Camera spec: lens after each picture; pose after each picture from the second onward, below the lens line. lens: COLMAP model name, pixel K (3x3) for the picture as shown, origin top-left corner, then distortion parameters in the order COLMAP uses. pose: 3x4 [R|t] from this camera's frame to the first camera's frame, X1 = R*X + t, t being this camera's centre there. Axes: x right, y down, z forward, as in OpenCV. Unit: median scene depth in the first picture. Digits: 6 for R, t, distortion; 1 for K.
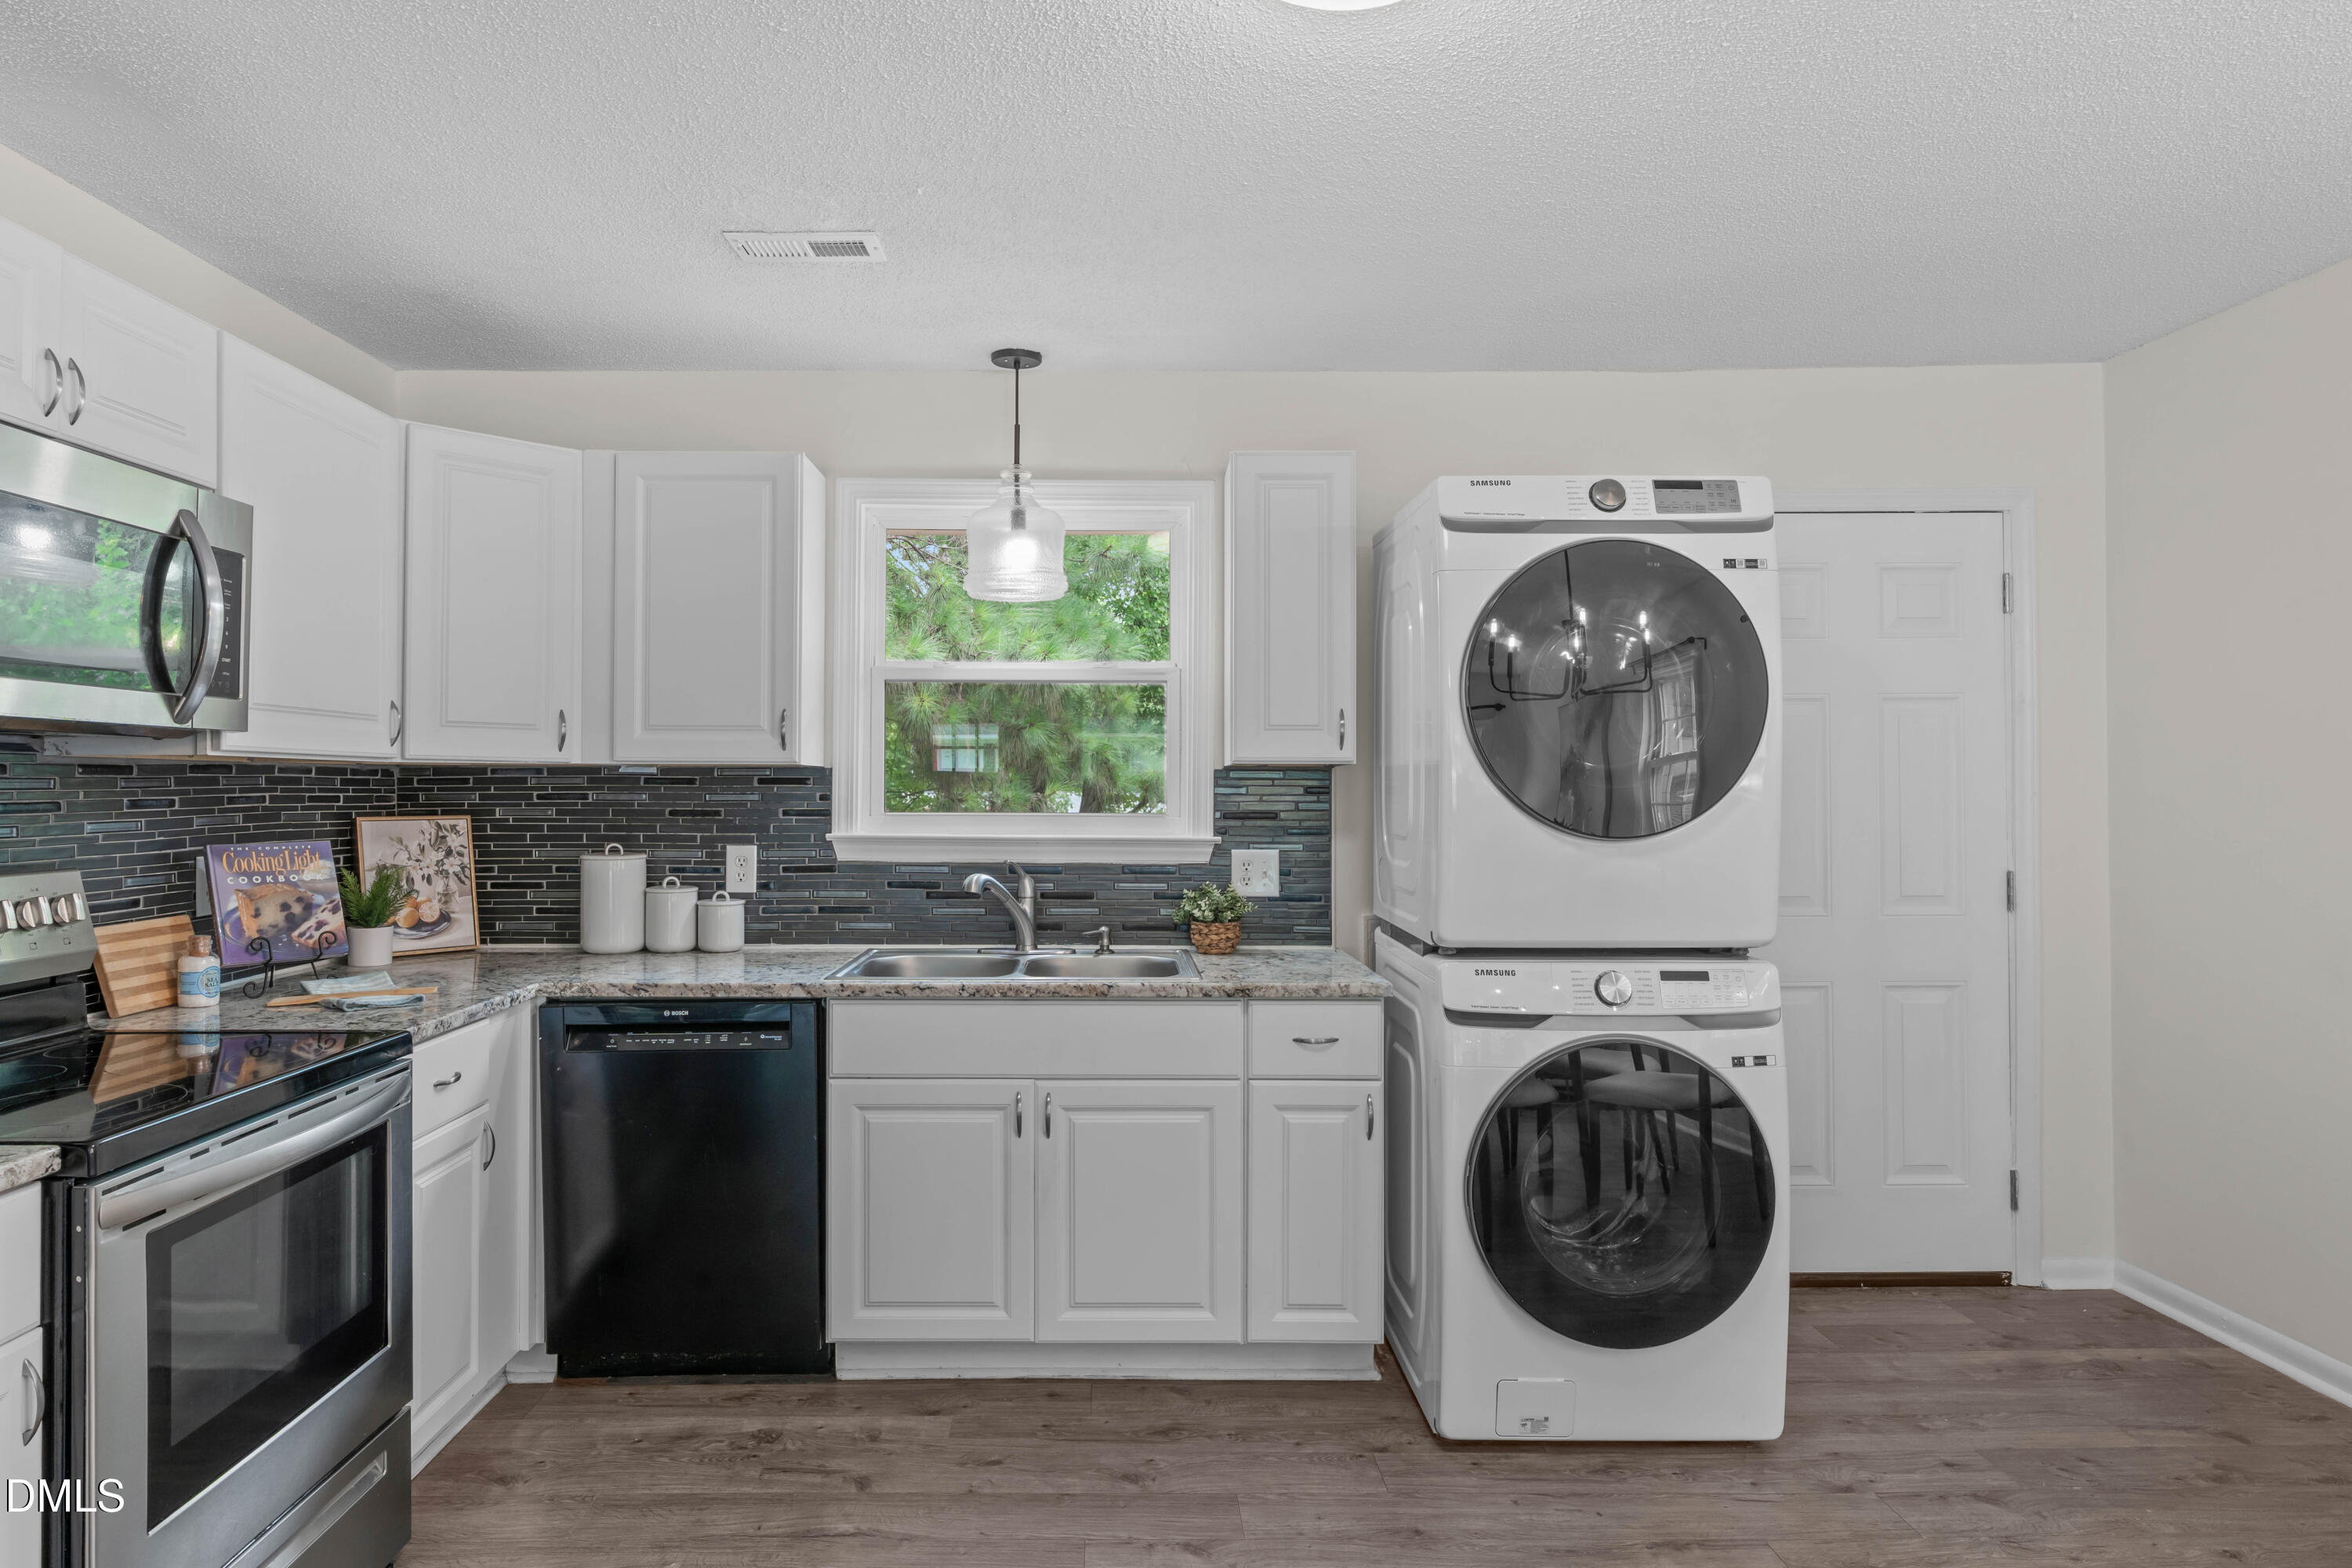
lens RADIAL K [[1328.0, 0, 1176.0], [0, 1328.0, 784.0], [0, 0, 1]] dist [0.001931, 0.000241]
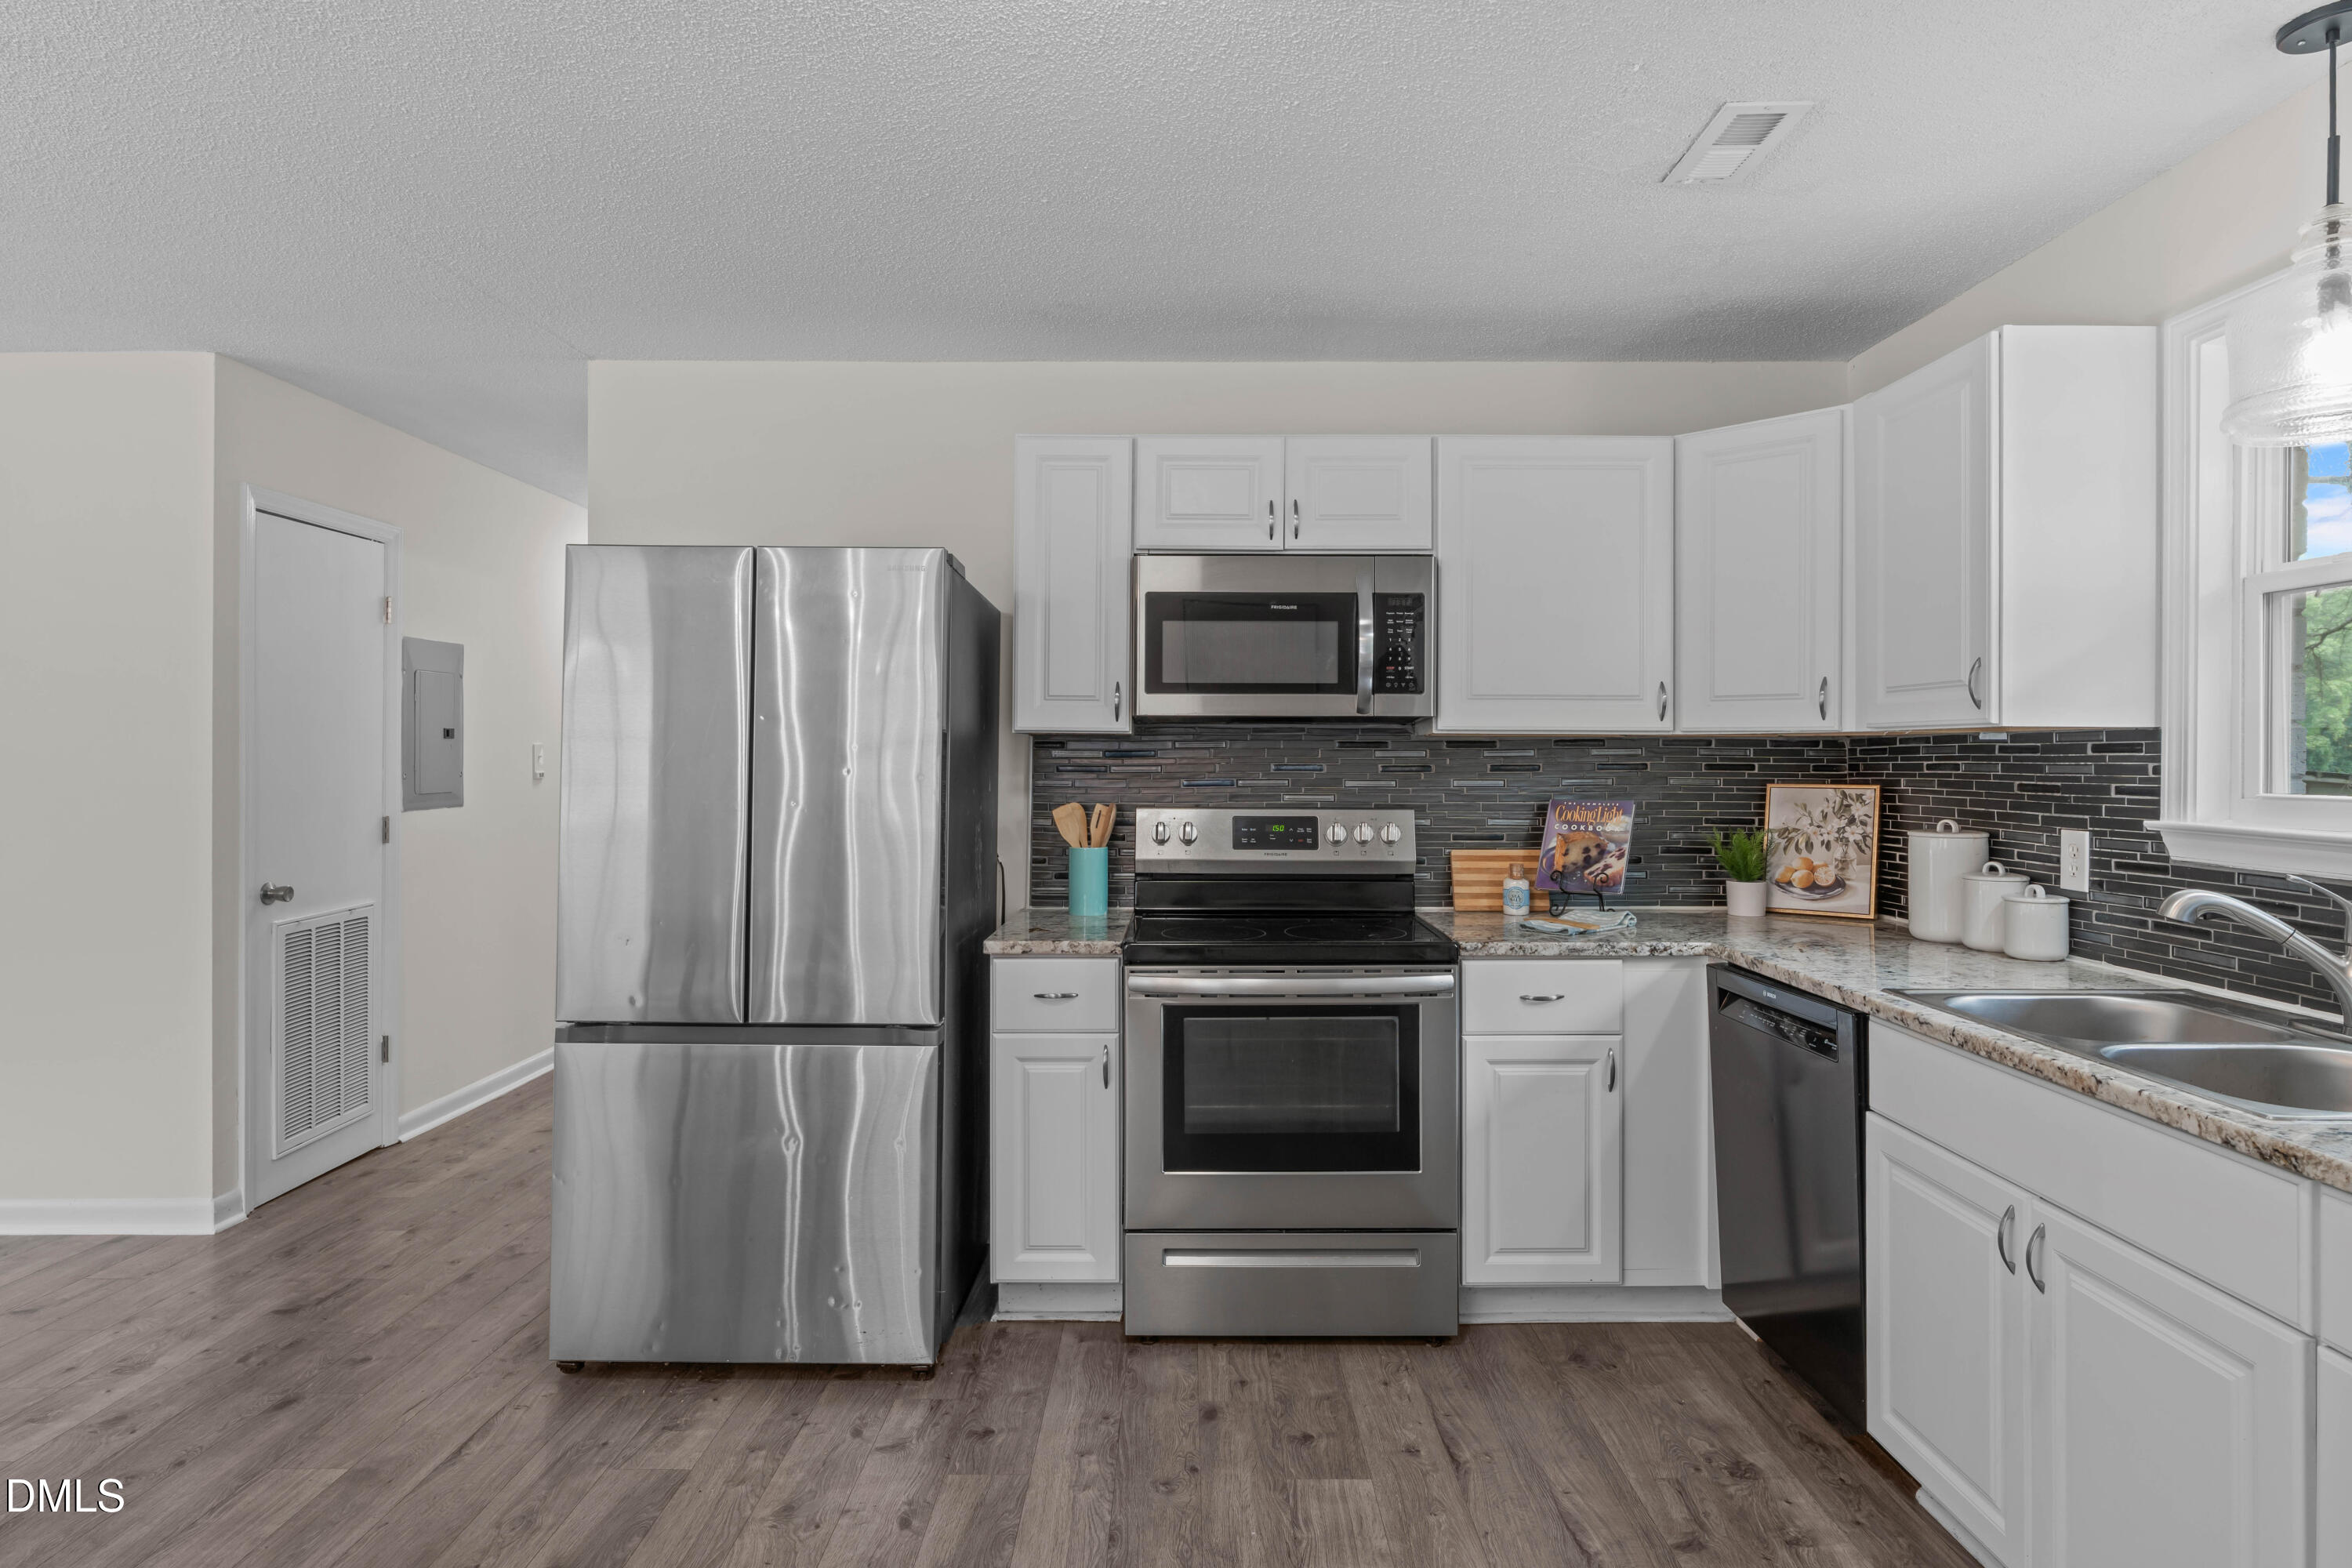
lens RADIAL K [[1298.6, 0, 1178.6], [0, 1298.6, 767.1], [0, 0, 1]] dist [0.003122, 0.001906]
pose [[-0.008676, 0.004631, -0.999952, 0.462955], [-0.000146, 0.999989, 0.004633, 0.005676], [0.999962, 0.000186, -0.008675, 0.496688]]
